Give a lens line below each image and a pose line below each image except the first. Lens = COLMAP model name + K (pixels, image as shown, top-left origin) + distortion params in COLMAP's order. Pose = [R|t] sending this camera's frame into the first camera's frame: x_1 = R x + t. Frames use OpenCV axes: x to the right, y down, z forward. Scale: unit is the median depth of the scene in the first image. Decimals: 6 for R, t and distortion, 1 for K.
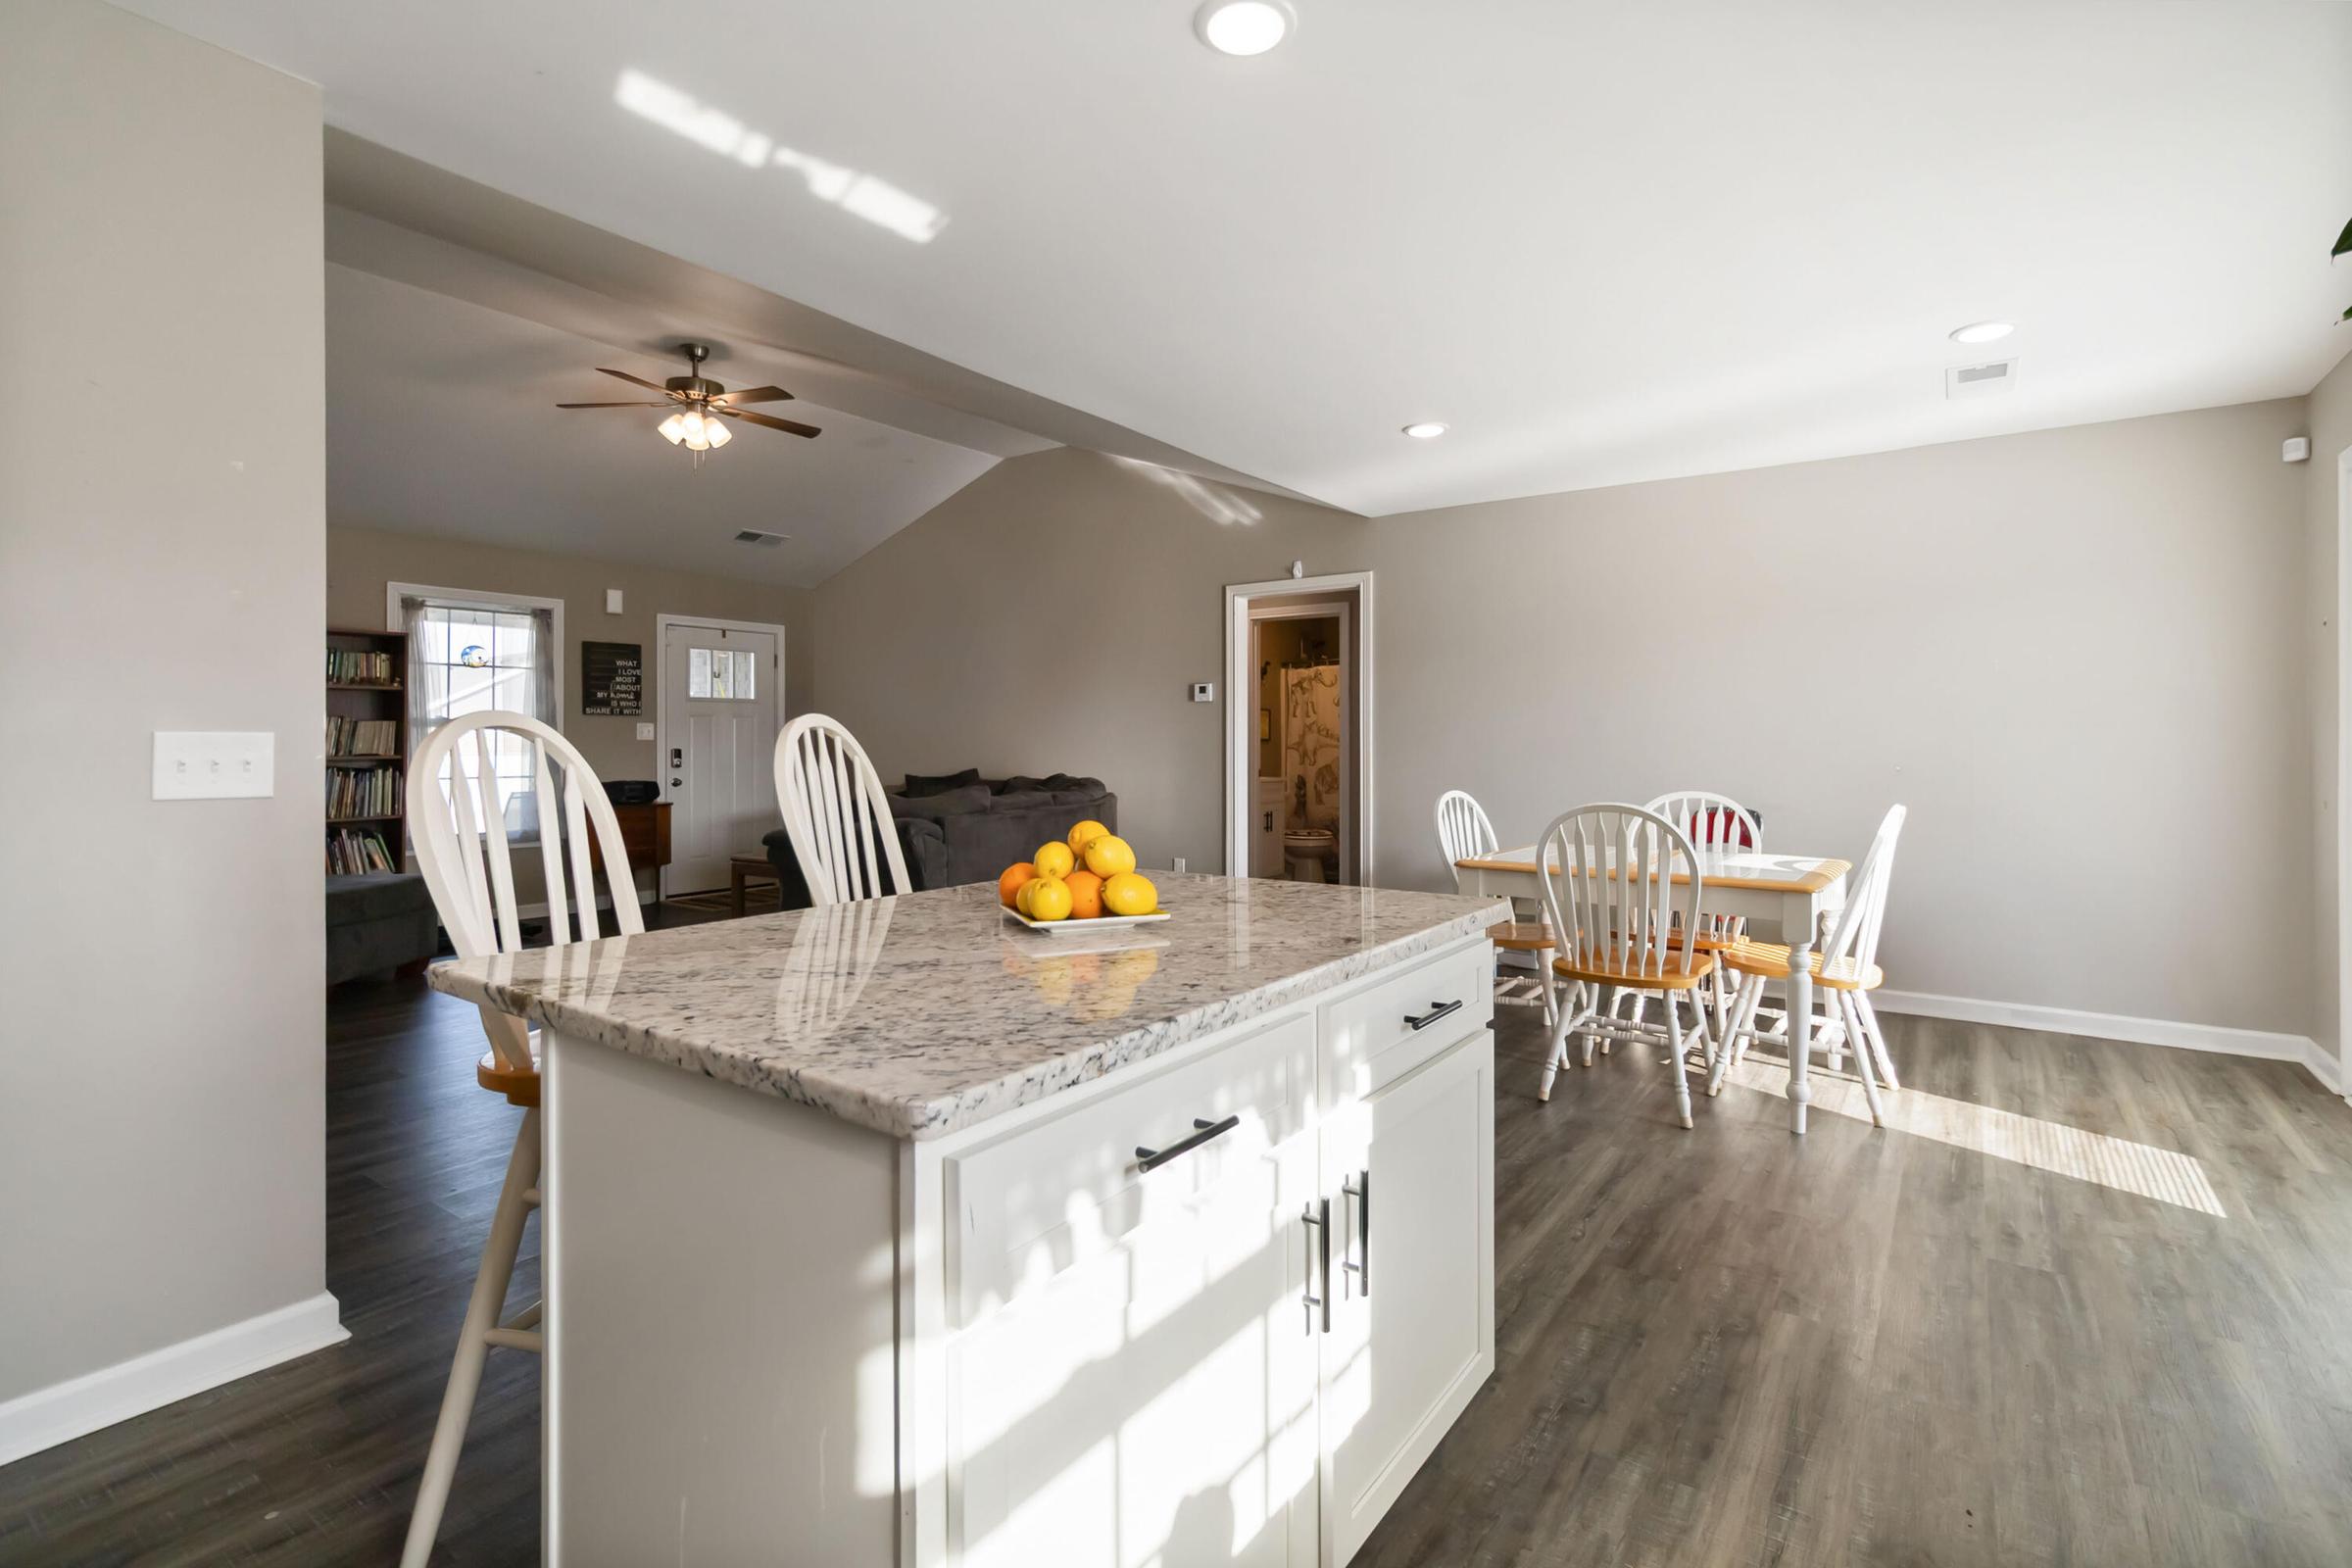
lens RADIAL K [[1090.9, 0, 1194.5], [0, 1090.9, 733.1], [0, 0, 1]] dist [-0.000533, 0.000072]
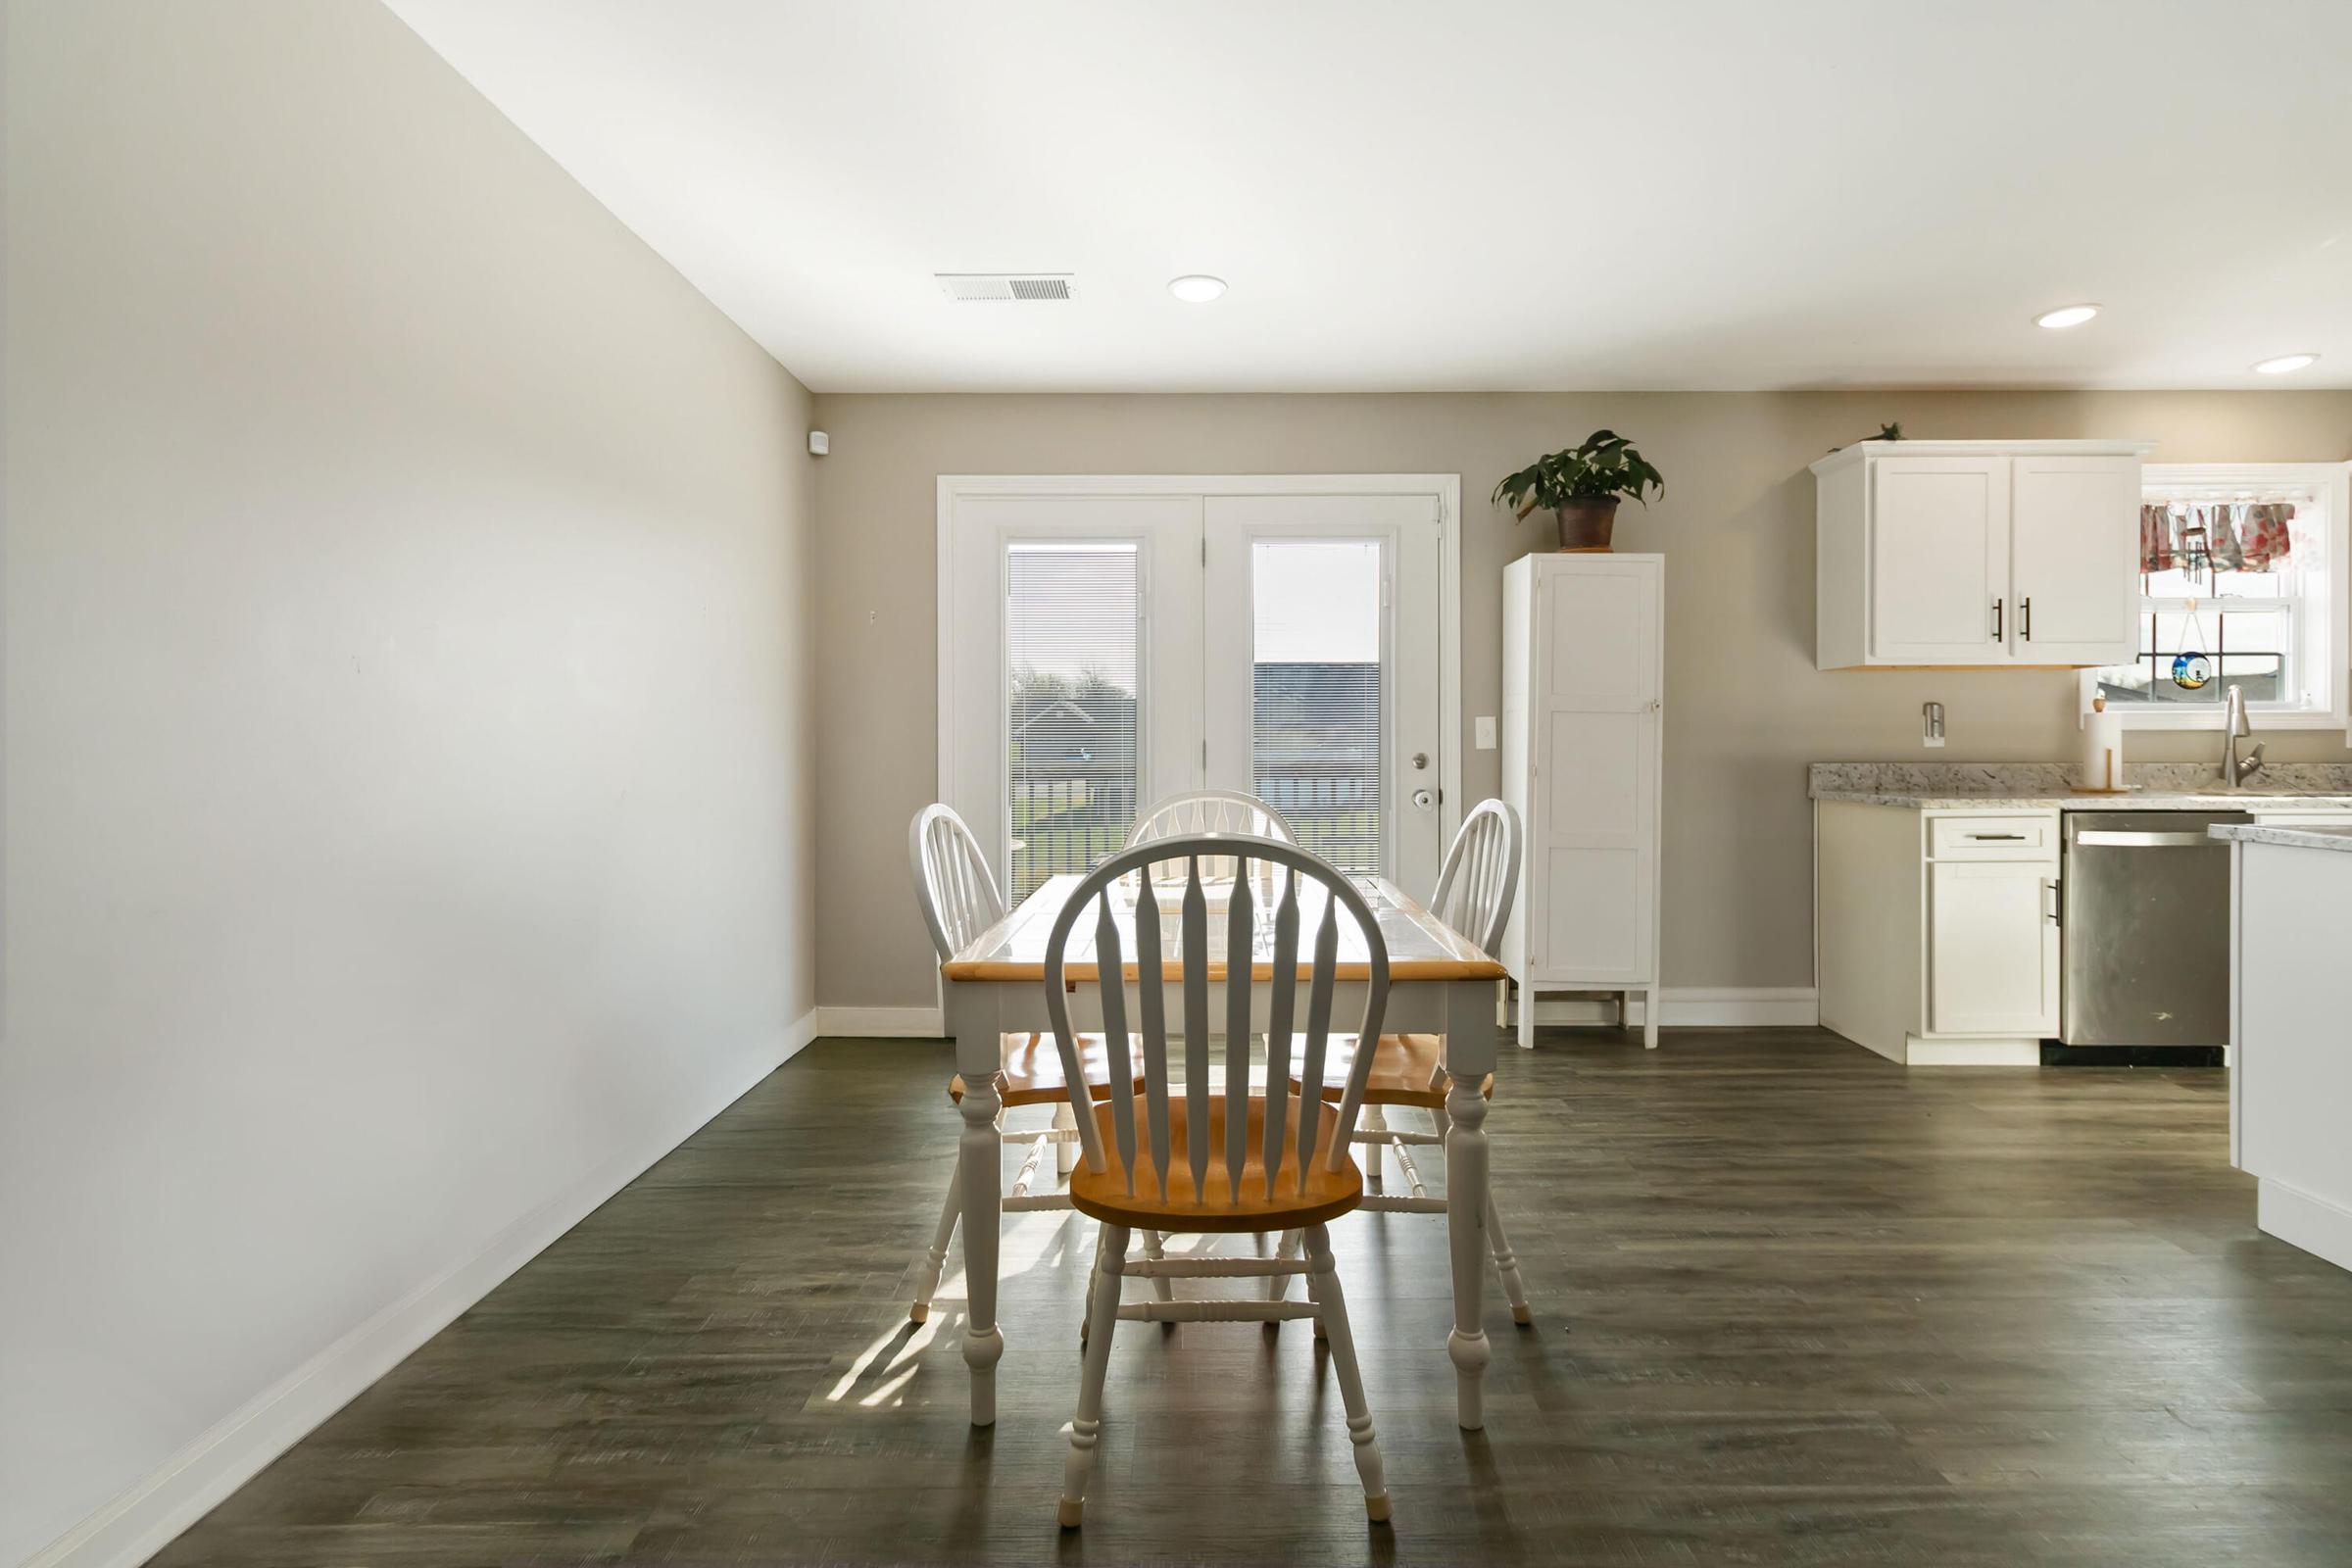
lens RADIAL K [[1083.1, 0, 1198.3], [0, 1083.1, 743.3], [0, 0, 1]] dist [0.001086, 0.000168]
pose [[-0.577899, -0.002368, 0.816105, -0.027195], [-0.002241, 0.999997, 0.001314, 0.013066], [-0.816105, -0.001069, -0.577902, 0.771209]]
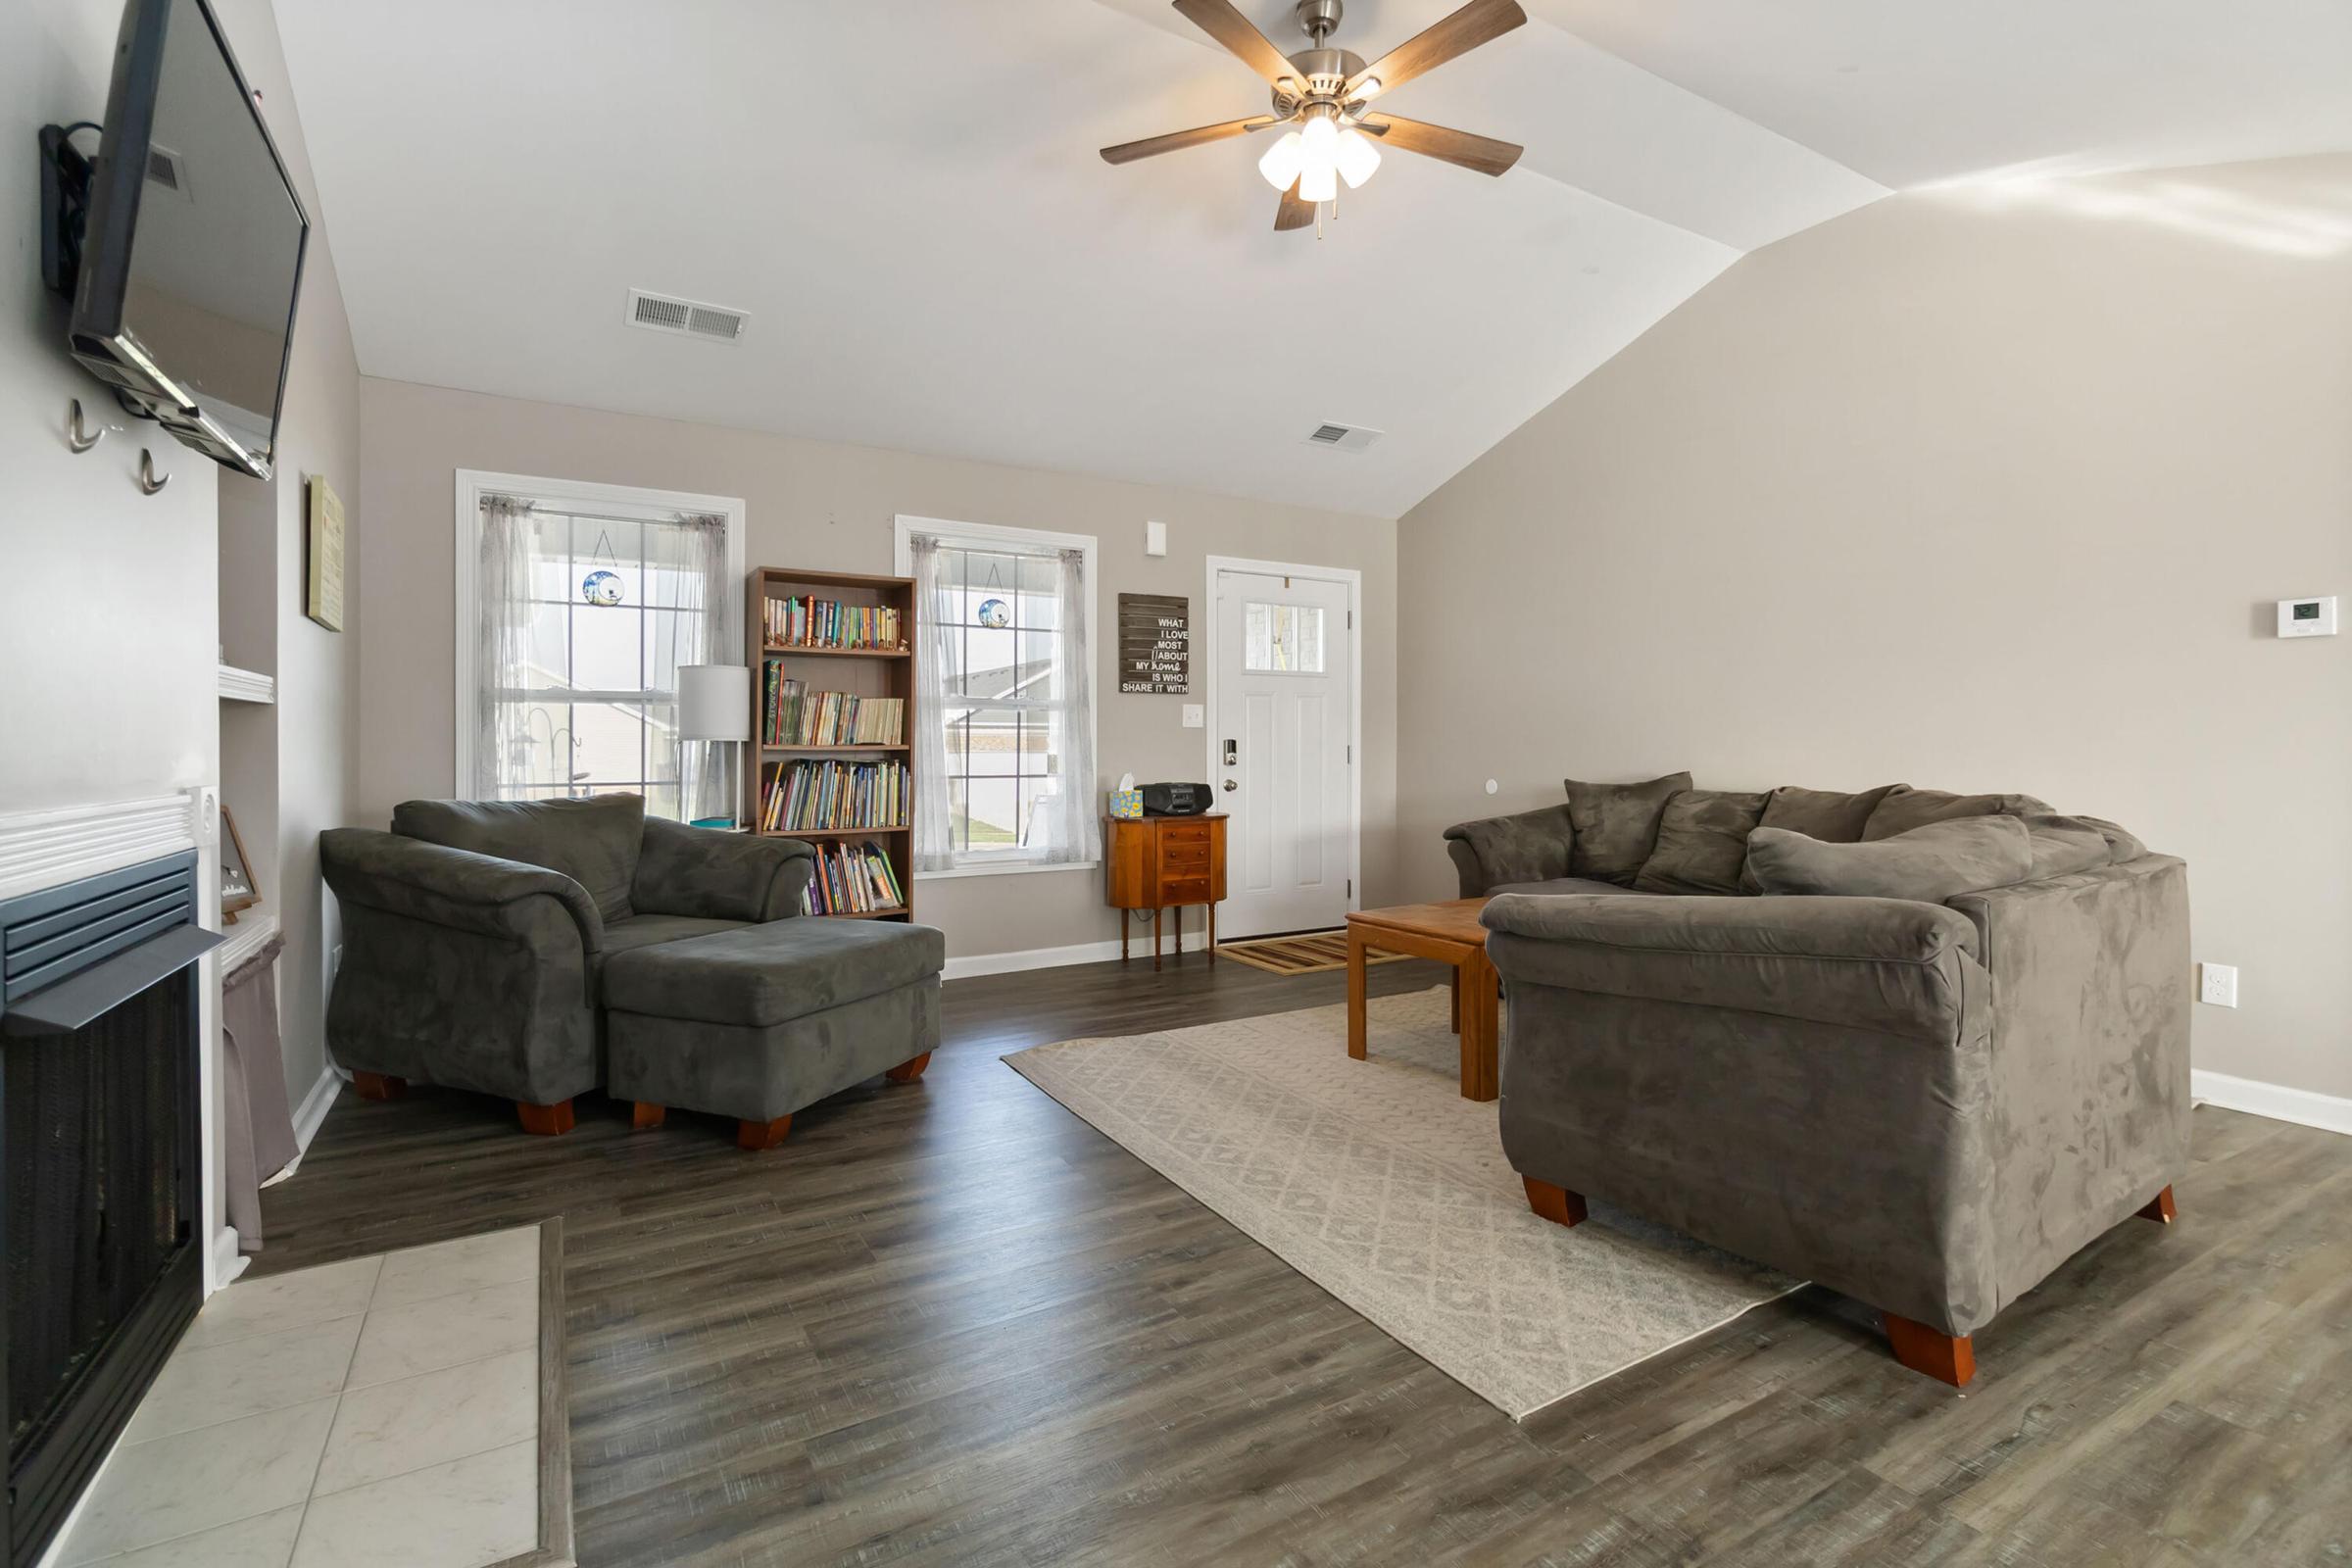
lens RADIAL K [[1096.4, 0, 1204.6], [0, 1096.4, 749.1], [0, 0, 1]] dist [0.001368, 0.000792]
pose [[0.917802, 0.005038, -0.397007, -0.238007], [0.000955, 0.999889, 0.014896, 0.011695], [0.397038, -0.014050, 0.917695, 0.381064]]
